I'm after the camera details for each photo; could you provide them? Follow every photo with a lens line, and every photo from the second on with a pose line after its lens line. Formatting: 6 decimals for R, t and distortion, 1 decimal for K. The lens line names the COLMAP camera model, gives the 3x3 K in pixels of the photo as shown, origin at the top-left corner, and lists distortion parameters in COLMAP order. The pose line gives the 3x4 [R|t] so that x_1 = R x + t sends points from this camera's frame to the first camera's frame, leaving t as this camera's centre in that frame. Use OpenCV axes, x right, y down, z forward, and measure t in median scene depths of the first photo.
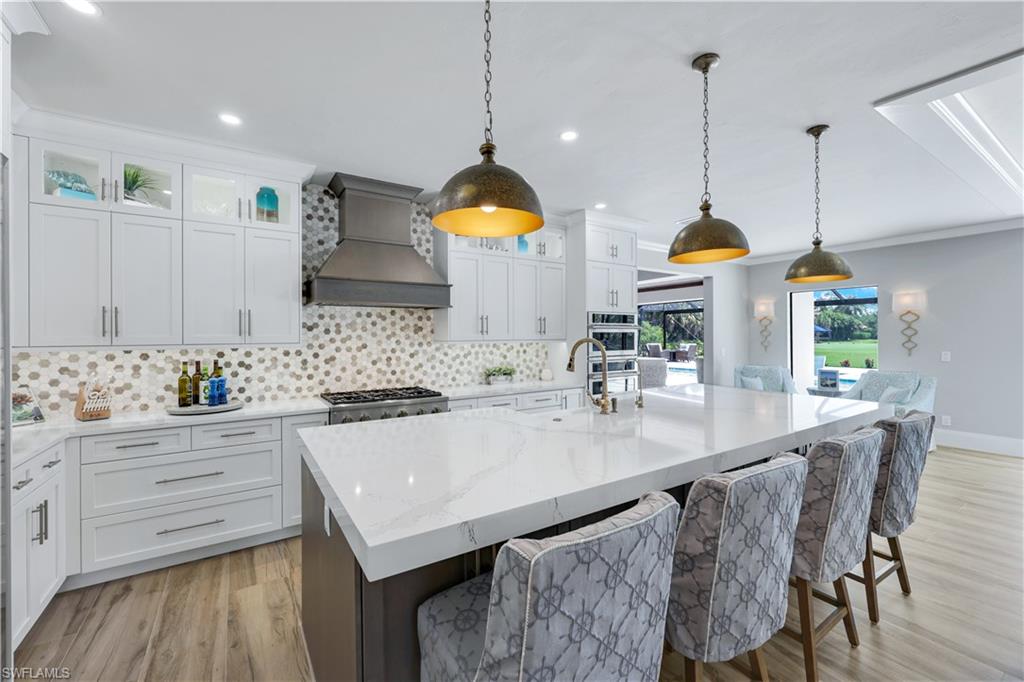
lens RADIAL K [[420.0, 0, 512.4], [0, 420.0, 336.8], [0, 0, 1]] dist [0.000188, 0.000031]
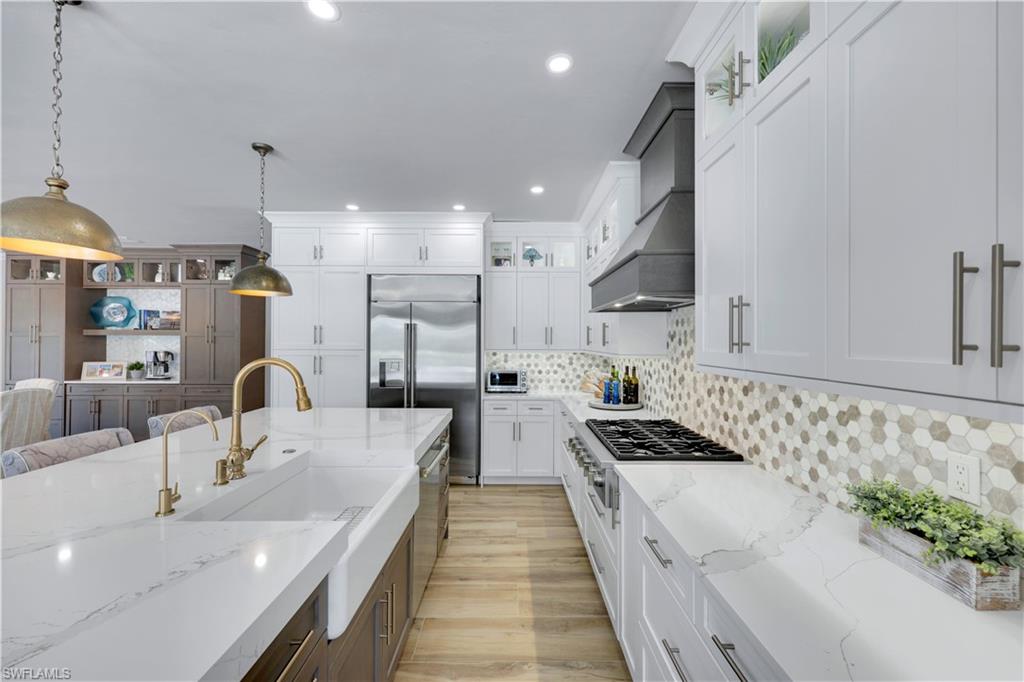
lens RADIAL K [[420.0, 0, 514.0], [0, 420.0, 337.0], [0, 0, 1]] dist [0.000188, 0.000031]
pose [[-0.552754, -0.007031, -0.833315, 0.305875], [-0.011606, 0.999932, -0.000739, -0.014381], [0.833264, 0.009263, -0.552798, 0.990388]]
